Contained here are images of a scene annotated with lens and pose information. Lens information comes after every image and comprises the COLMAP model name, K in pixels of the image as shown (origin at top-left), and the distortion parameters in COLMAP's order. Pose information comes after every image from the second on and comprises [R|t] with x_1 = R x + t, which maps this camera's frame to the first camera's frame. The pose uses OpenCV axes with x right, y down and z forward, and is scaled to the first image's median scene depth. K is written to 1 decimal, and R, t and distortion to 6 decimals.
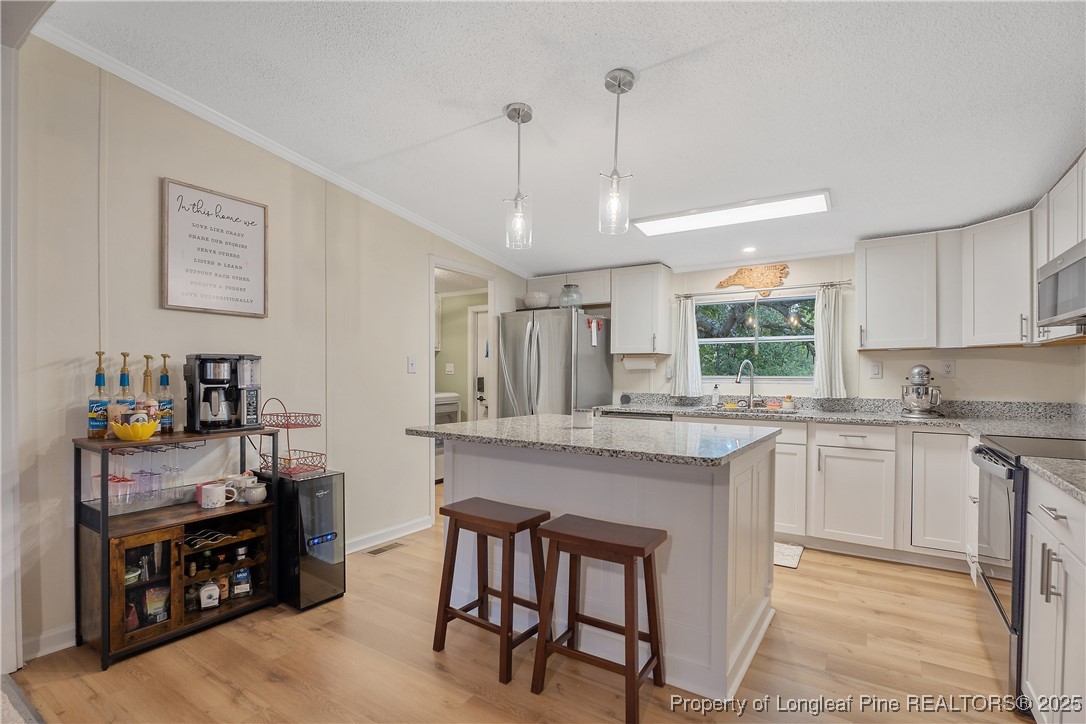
lens RADIAL K [[516.6, 0, 562.6], [0, 516.6, 374.9], [0, 0, 1]] dist [-0.021539, 0.000846]
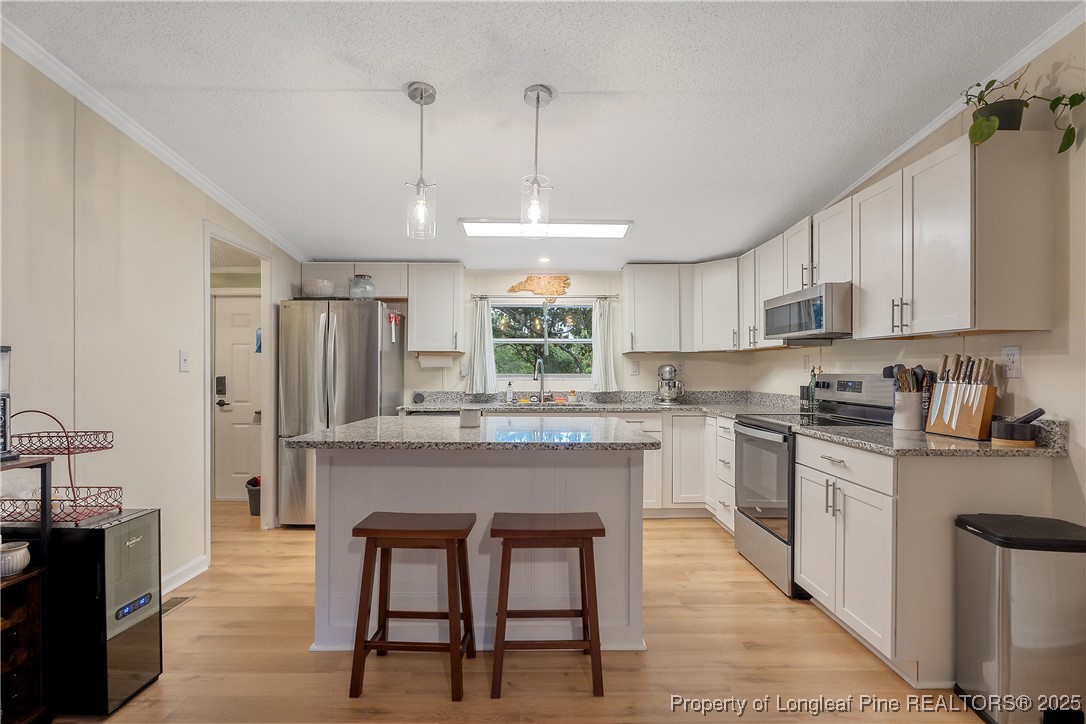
lens RADIAL K [[516.6, 0, 562.6], [0, 516.6, 367.4], [0, 0, 1]] dist [-0.021539, 0.000846]
pose [[0.827868, 0.001978, 0.560920, -0.361381], [0.003560, 0.999955, -0.008782, -0.002185], [-0.560912, 0.009267, 0.827824, 0.081037]]
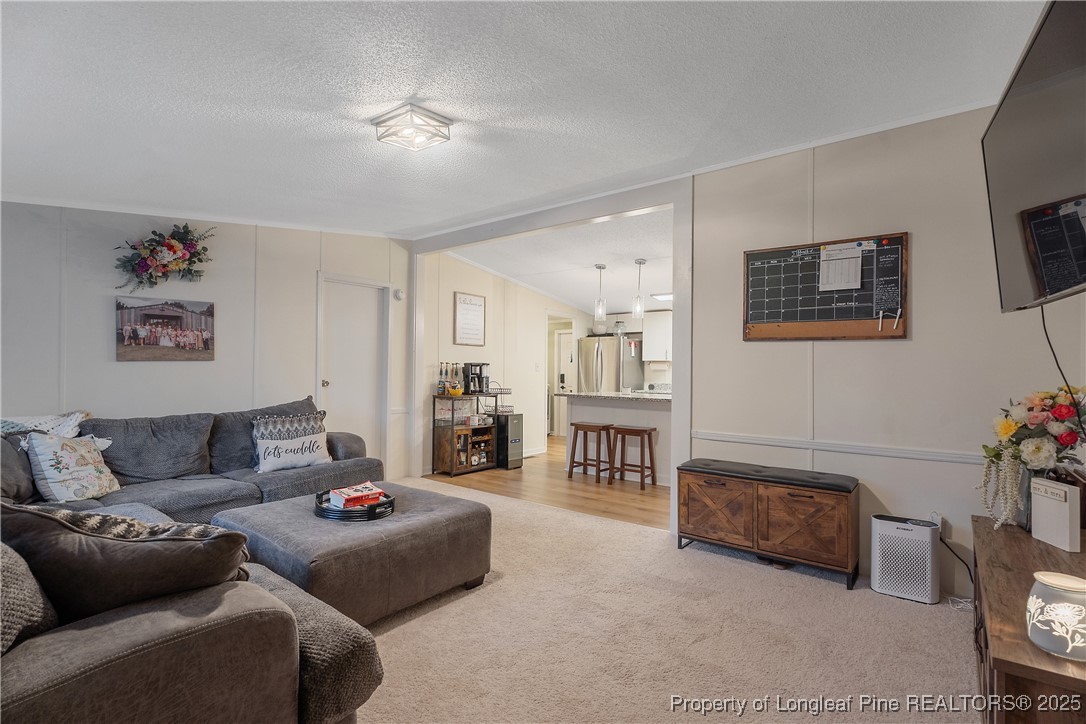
lens RADIAL K [[516.6, 0, 560.5], [0, 516.6, 359.7], [0, 0, 1]] dist [-0.021539, 0.000846]
pose [[0.996180, 0.003935, -0.087233, -0.052645], [-0.006356, 0.999602, -0.027490, 0.009388], [0.087090, 0.027939, 0.995809, -1.324462]]
